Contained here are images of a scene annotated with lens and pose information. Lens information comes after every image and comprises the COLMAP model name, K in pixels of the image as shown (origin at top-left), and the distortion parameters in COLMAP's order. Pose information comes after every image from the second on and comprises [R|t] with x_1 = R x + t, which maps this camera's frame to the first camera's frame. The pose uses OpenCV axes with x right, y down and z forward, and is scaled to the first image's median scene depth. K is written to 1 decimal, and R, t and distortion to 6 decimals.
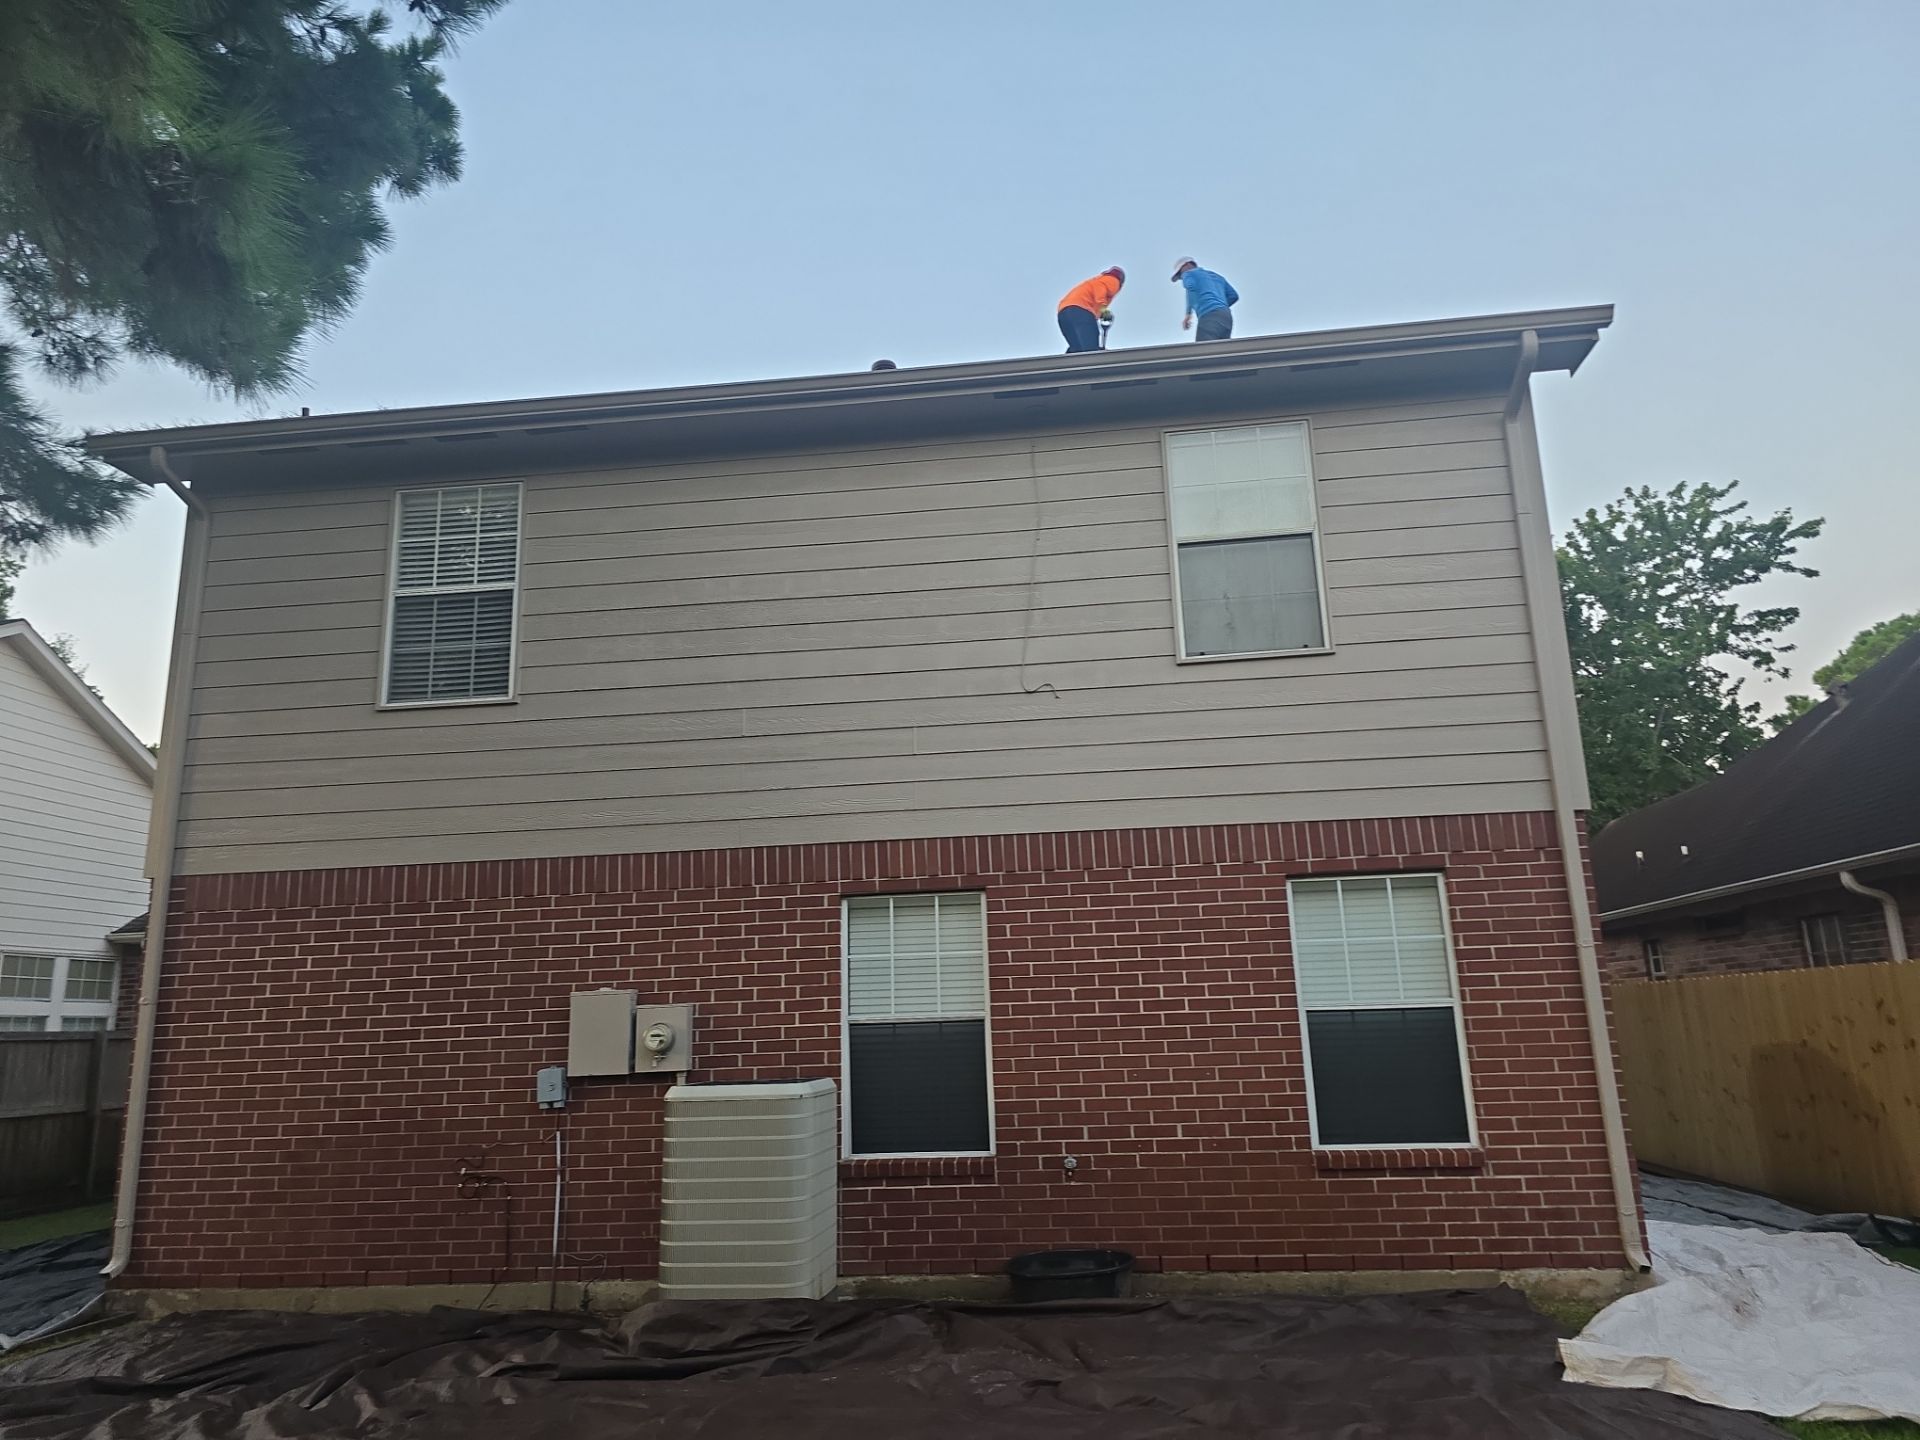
lens RADIAL K [[1281.4, 0, 960.0], [0, 1281.4, 720.0], [0, 0, 1]] dist [0.046199, -0.042962]
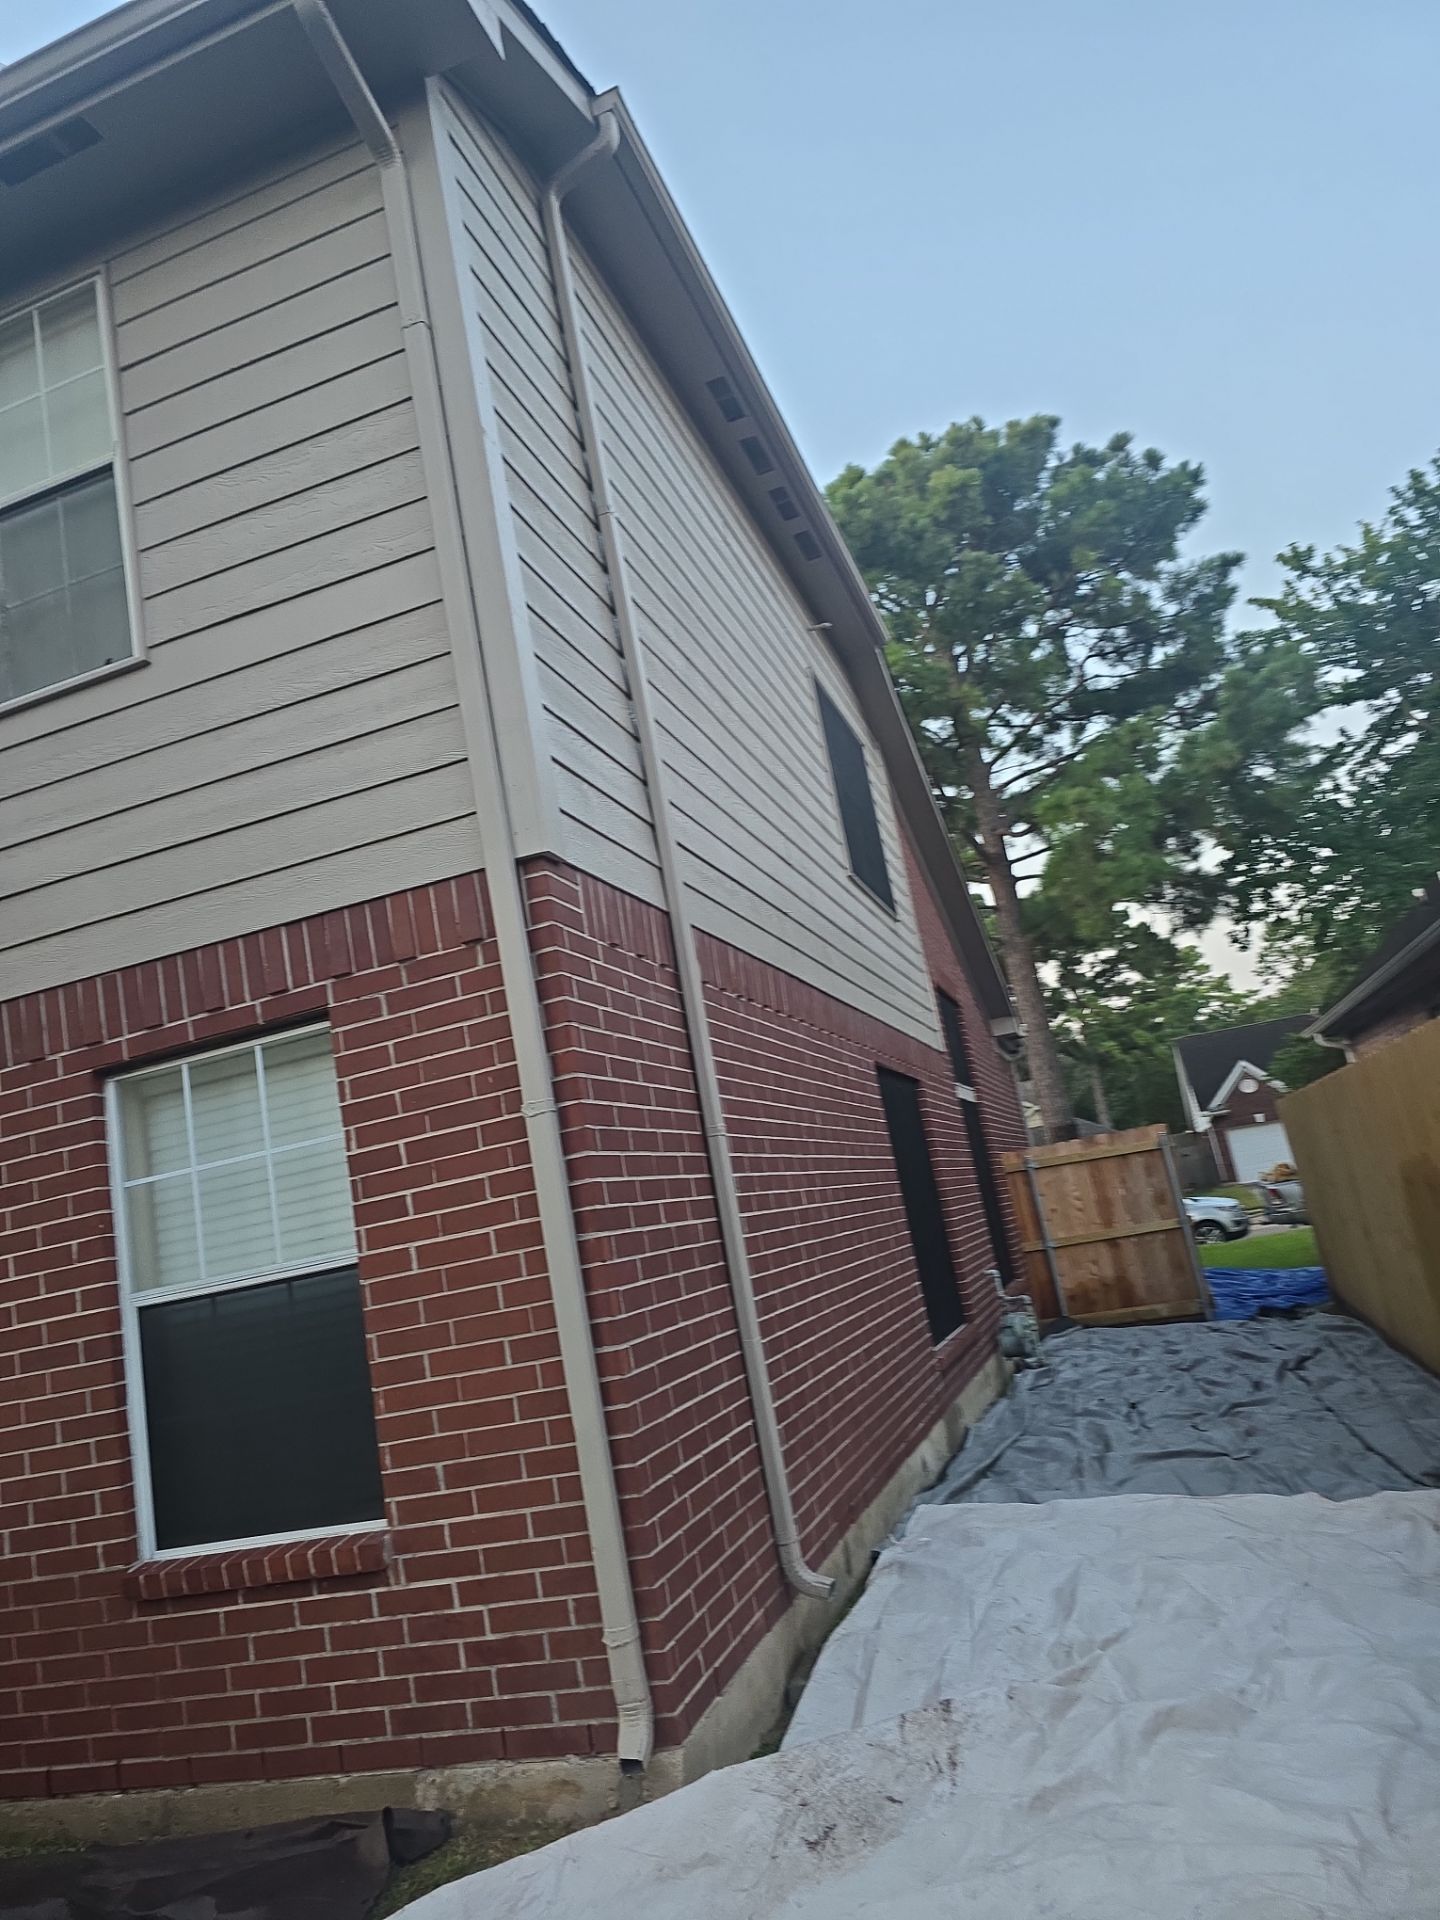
lens RADIAL K [[1281.4, 0, 720.0], [0, 1281.4, 960.0], [0, 0, 1]] dist [0.046199, -0.042962]
pose [[0.969532, -0.184126, -0.161571, 0.658020], [0.192344, 0.980643, 0.036655, 0.111352], [0.151694, -0.066615, 0.986180, 0.520028]]
